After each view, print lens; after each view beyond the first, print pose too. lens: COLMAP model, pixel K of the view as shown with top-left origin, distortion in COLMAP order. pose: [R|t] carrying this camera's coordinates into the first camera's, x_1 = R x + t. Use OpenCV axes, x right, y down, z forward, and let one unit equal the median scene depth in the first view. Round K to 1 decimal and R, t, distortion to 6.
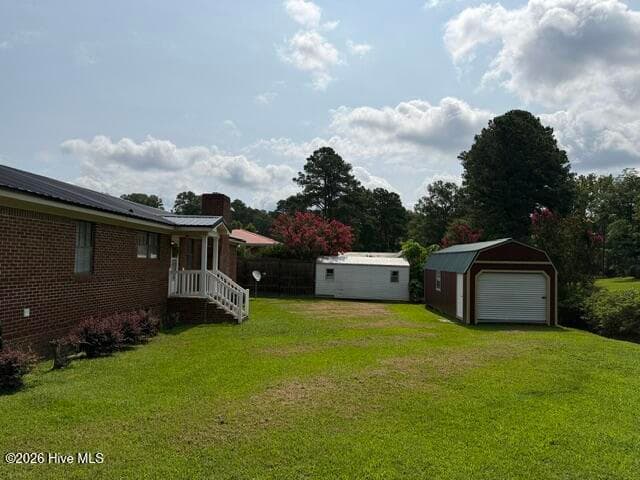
lens RADIAL K [[460.8, 0, 320.0], [0, 460.8, 240.0], [0, 0, 1]] dist [0.160039, -0.184976]
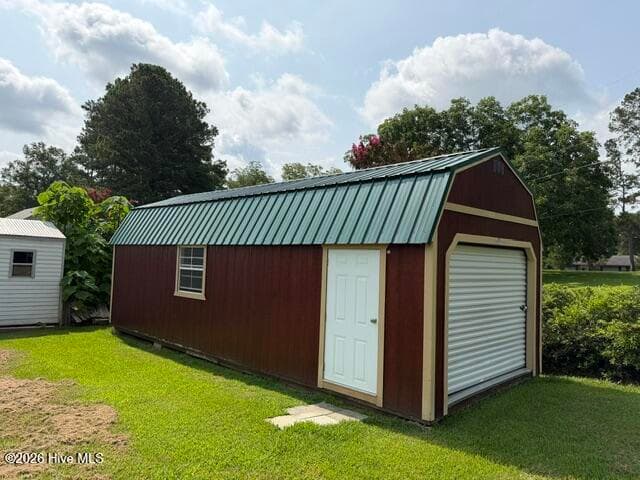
lens RADIAL K [[460.8, 0, 320.0], [0, 460.8, 240.0], [0, 0, 1]] dist [0.160039, -0.184976]
pose [[0.687048, 0.037868, 0.725624, 0.036448], [-0.052557, 0.998615, -0.002352, 0.042668], [-0.724708, -0.036521, 0.688087, 0.498959]]
